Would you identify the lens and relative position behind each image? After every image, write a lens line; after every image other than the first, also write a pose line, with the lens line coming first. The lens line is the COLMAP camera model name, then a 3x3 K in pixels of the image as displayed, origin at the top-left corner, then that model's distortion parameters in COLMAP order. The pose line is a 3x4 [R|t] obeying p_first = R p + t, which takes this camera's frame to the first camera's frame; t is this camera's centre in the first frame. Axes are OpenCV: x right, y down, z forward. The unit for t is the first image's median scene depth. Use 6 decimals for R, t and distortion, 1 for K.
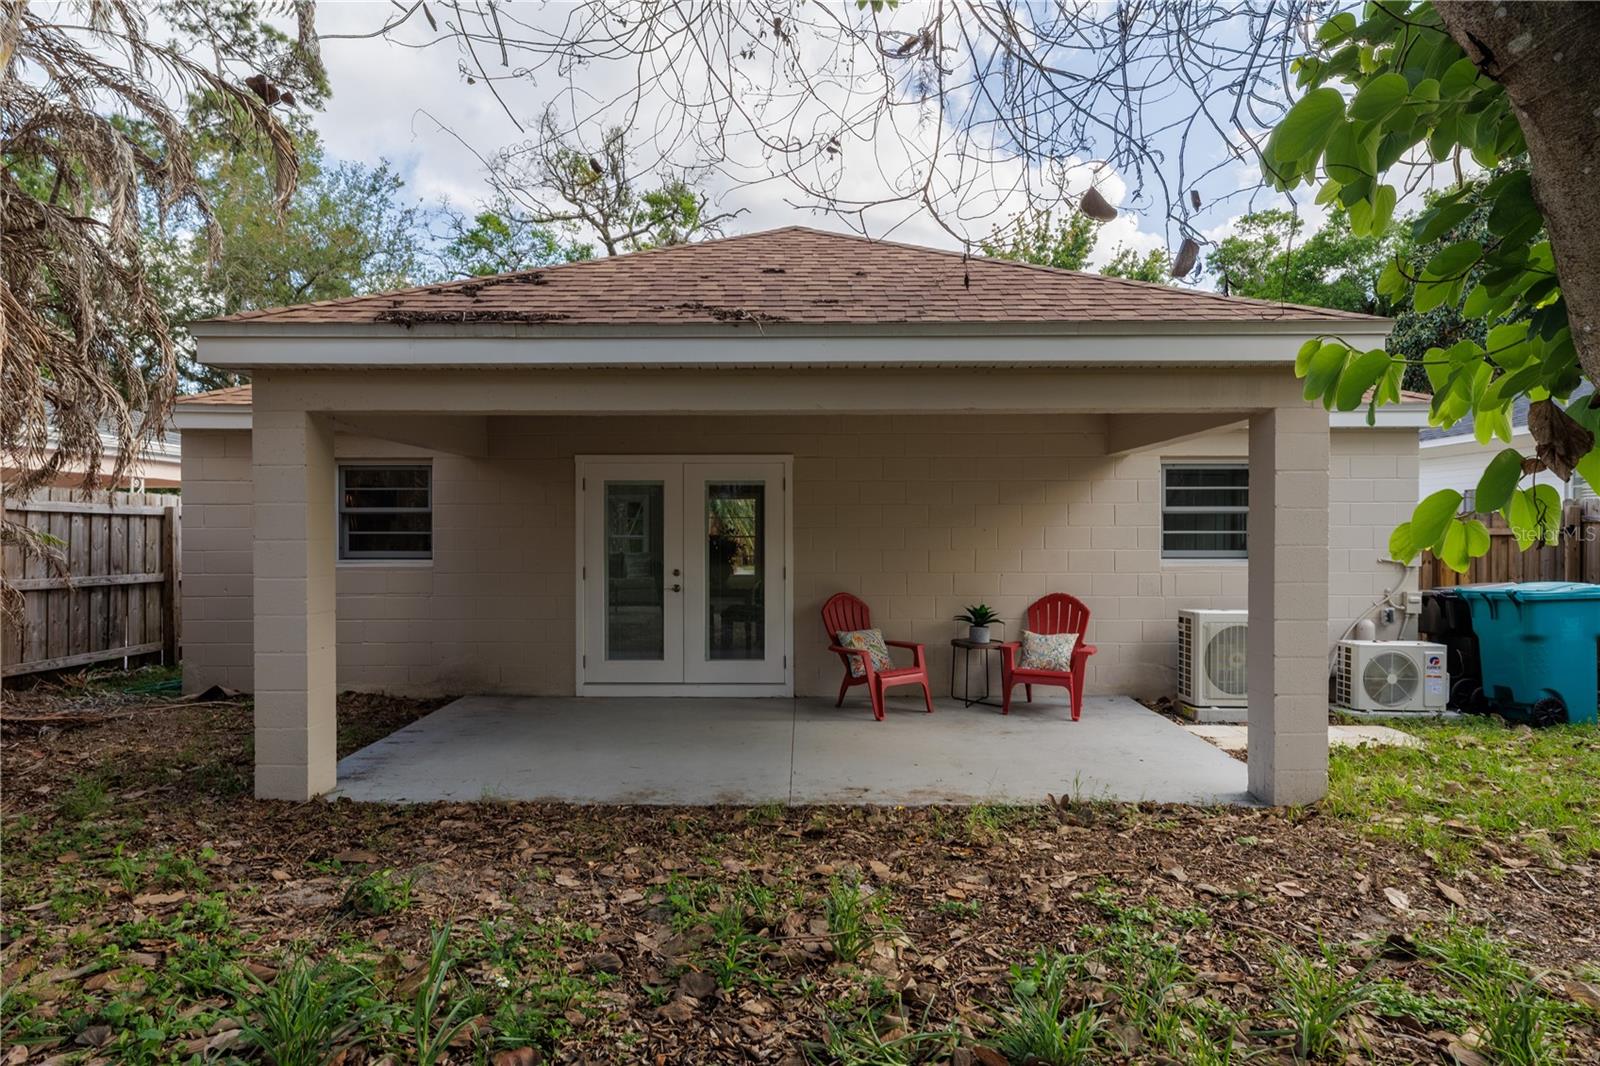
lens RADIAL K [[857.6, 0, 834.8], [0, 857.6, 534.4], [0, 0, 1]] dist [0.000501, -0.000077]
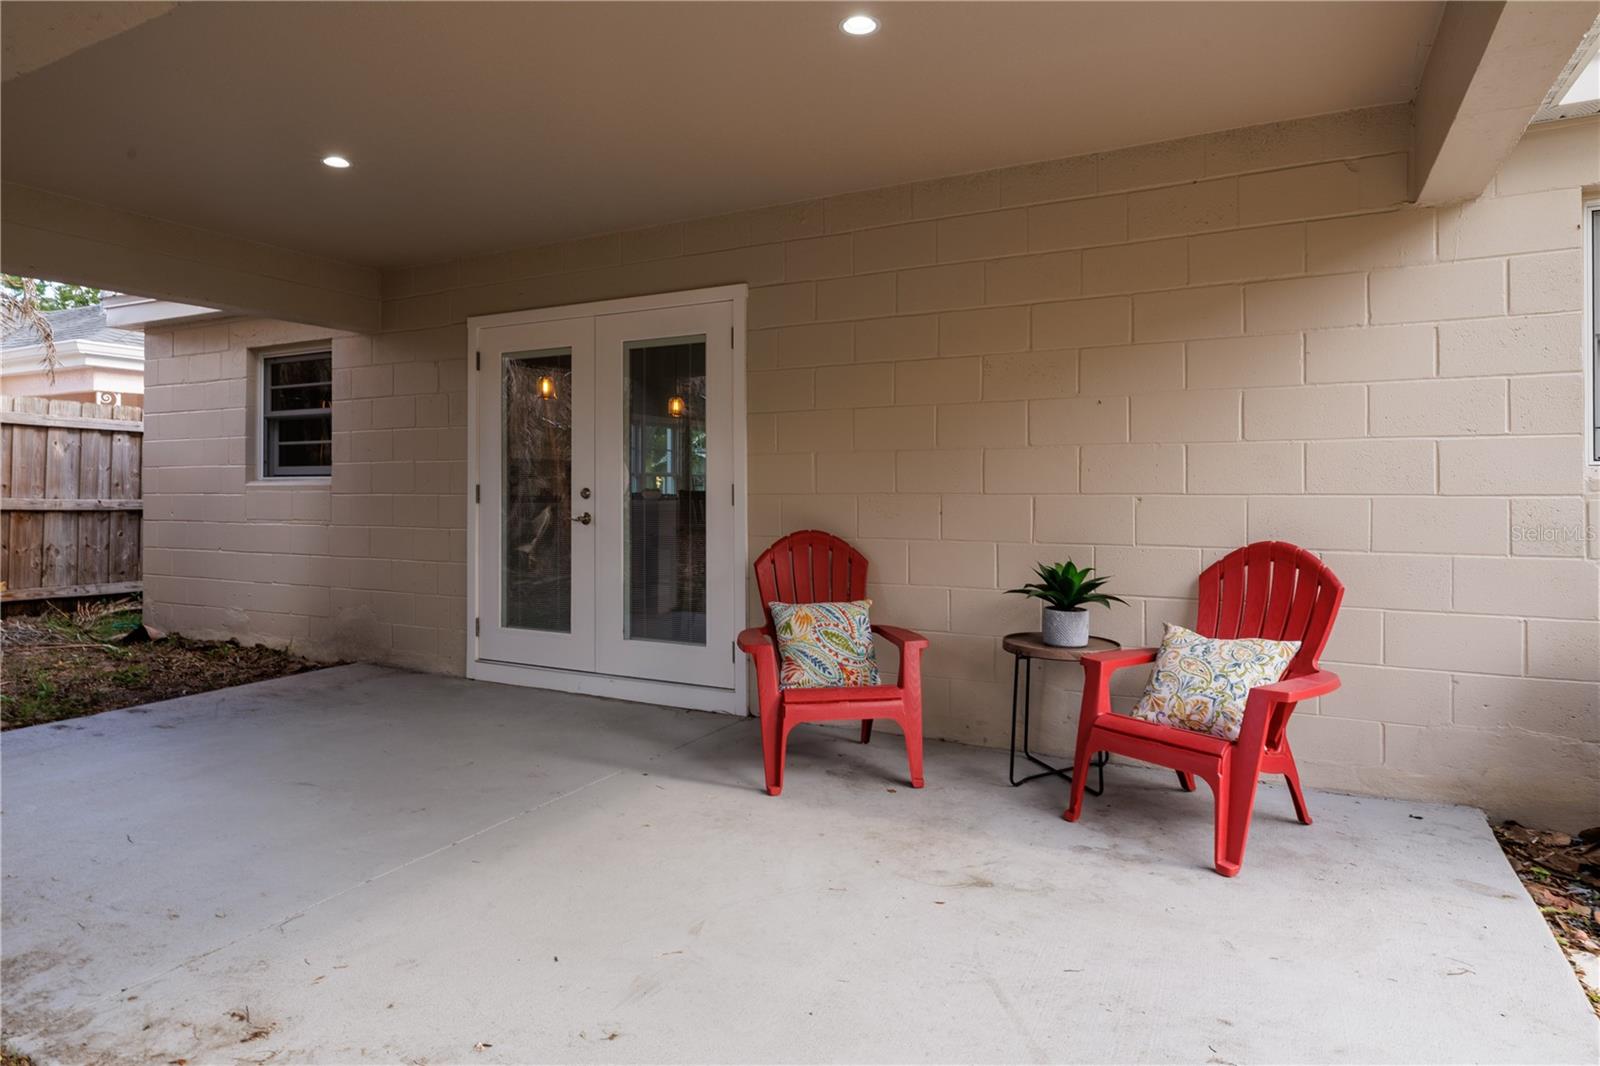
lens RADIAL K [[934.3, 0, 795.9], [0, 934.3, 483.5], [0, 0, 1]] dist [0.001599, -0.000228]
pose [[0.883404, -0.003087, -0.468603, 0.266569], [-0.001224, 0.999960, -0.008896, 0.043157], [0.468611, 0.008433, 0.883364, 0.474210]]
